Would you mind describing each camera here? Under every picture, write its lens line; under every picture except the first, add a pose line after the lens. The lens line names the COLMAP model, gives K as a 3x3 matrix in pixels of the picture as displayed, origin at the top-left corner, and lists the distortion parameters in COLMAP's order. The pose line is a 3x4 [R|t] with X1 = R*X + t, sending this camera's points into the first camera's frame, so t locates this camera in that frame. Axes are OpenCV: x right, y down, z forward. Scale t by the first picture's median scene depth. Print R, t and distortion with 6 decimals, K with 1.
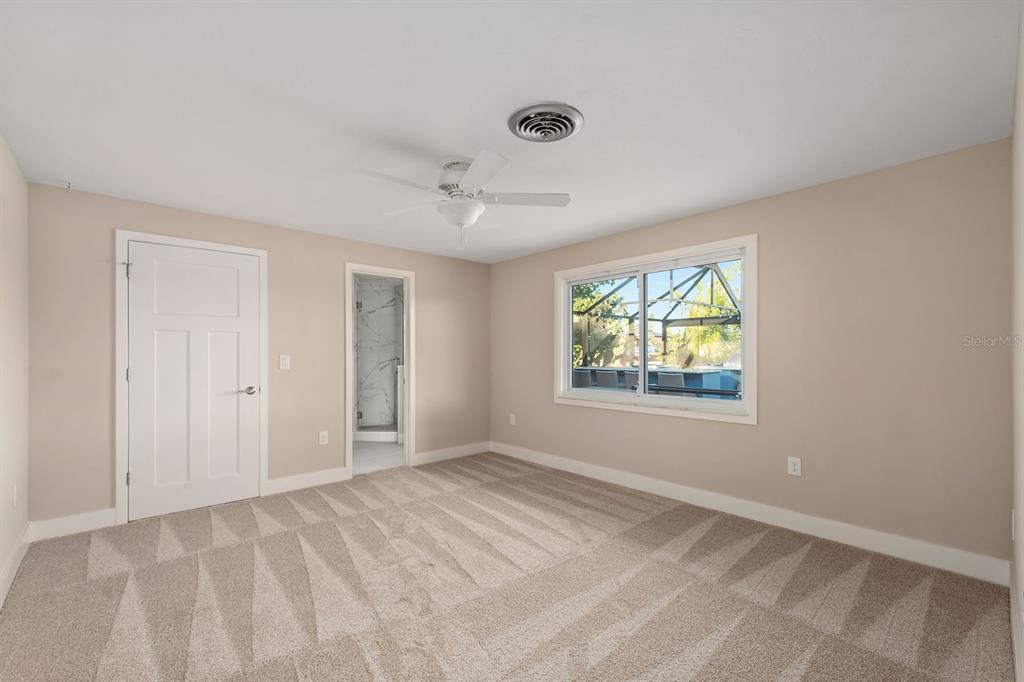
lens RADIAL K [[425.7, 0, 514.5], [0, 425.7, 342.0], [0, 0, 1]] dist [0.001468, -0.000385]
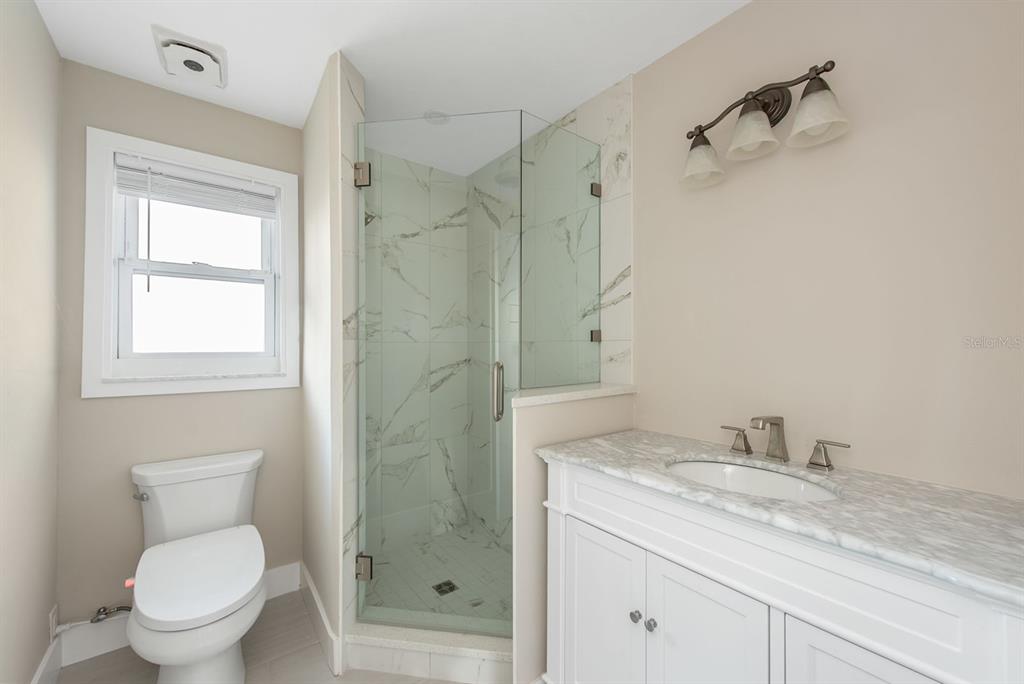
lens RADIAL K [[409.6, 0, 511.2], [0, 409.6, 343.5], [0, 0, 1]] dist [0.009235, -0.000385]
pose [[0.995951, 0.004449, -0.089792, -0.416778], [-0.002892, 0.999843, 0.017460, 0.034046], [0.089856, -0.017130, 0.995807, 1.263708]]
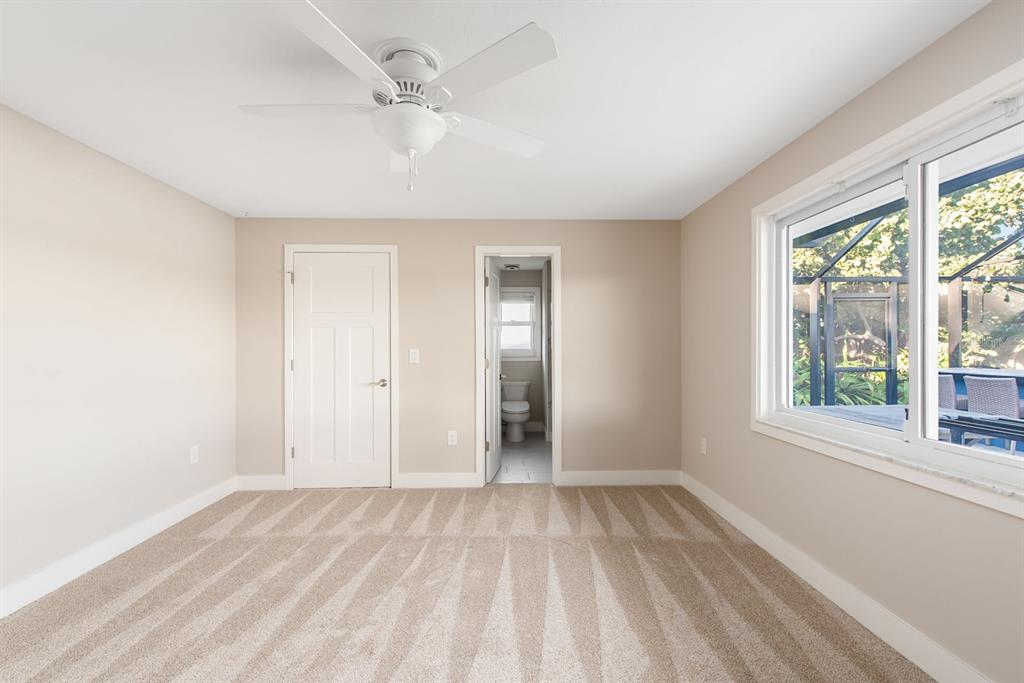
lens RADIAL K [[431.5, 0, 512.0], [0, 431.5, 341.5], [0, 0, 1]] dist [0.008274, -0.000454]
pose [[0.759392, -0.008408, -0.650579, 0.288160], [0.019748, 0.999754, 0.010131, 0.008684], [0.650334, -0.020541, 0.759371, 0.403981]]
